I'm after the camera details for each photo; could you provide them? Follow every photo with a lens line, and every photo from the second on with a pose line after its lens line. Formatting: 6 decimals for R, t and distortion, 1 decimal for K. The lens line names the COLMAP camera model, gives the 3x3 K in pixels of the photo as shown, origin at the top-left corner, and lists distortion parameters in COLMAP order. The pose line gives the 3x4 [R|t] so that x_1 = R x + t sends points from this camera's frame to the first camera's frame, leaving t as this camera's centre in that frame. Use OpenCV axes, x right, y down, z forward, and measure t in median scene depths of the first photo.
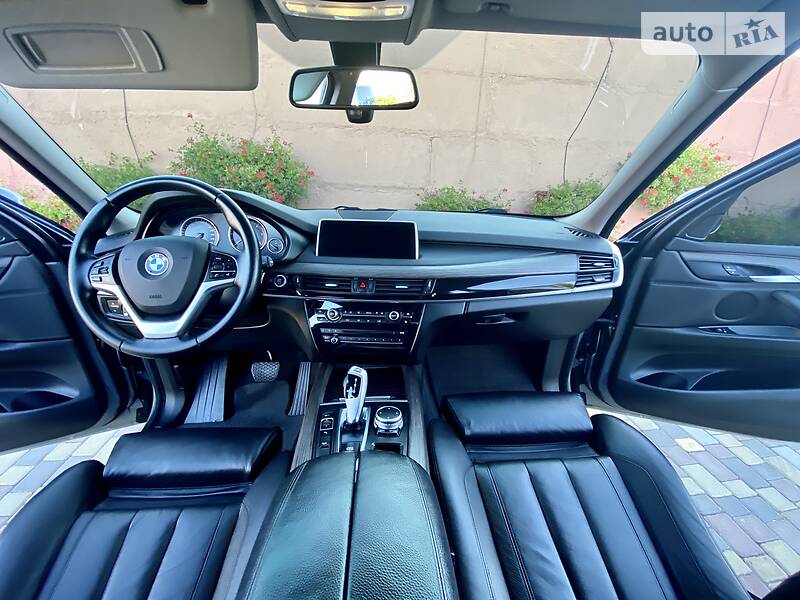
lens RADIAL K [[321.3, 0, 393.6], [0, 321.3, 298.1], [0, 0, 1]] dist [-0.016148, -0.002191]
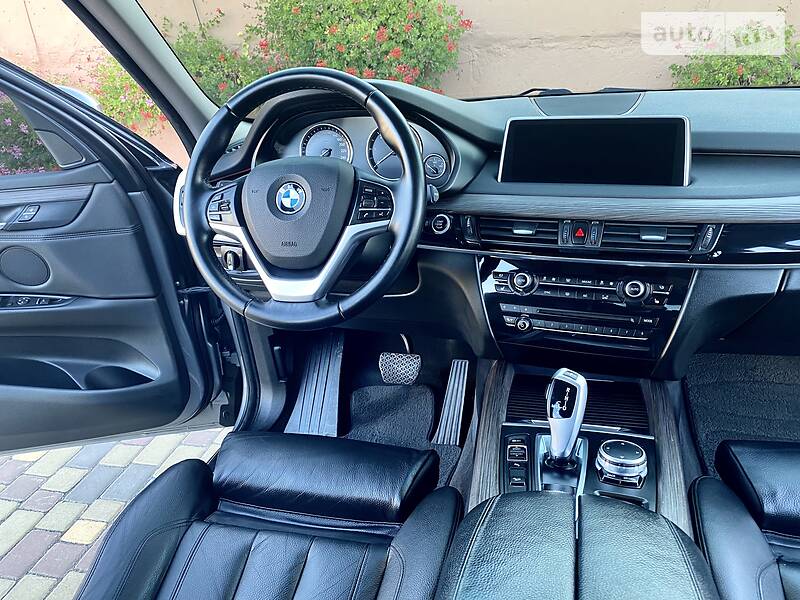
lens RADIAL K [[611.3, 0, 385.6], [0, 611.3, 298.2], [0, 0, 1]] dist [0.030774, -0.045983]
pose [[0.943504, 0.056125, -0.326573, -0.056441], [-0.033162, 0.996597, 0.075466, 0.003980], [0.329697, -0.060373, 0.942154, -0.155542]]
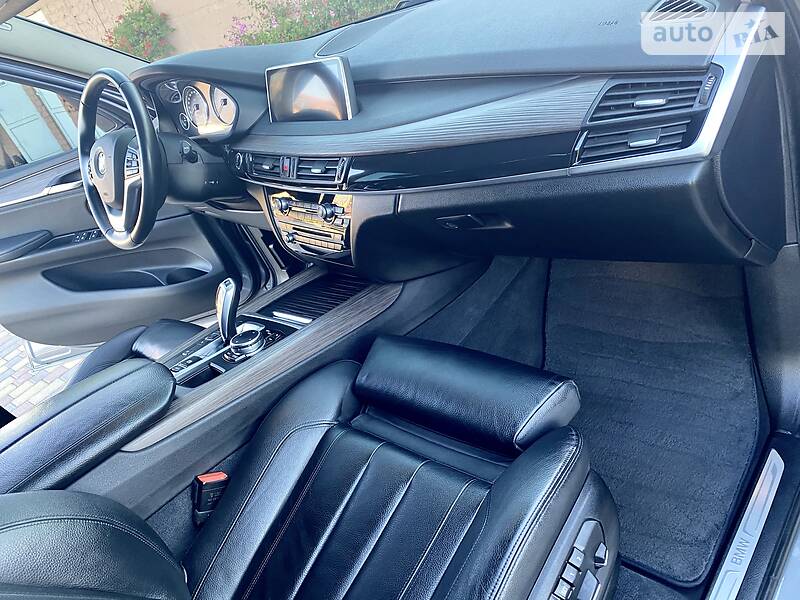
lens RADIAL K [[611.3, 0, 404.3], [0, 611.3, 301.4], [0, 0, 1]] dist [0.030774, -0.045983]
pose [[0.665655, 0.154795, -0.730029, 1.069566], [0.070943, 0.960694, 0.268393, -0.097045], [0.742880, -0.230447, 0.628509, 0.262412]]
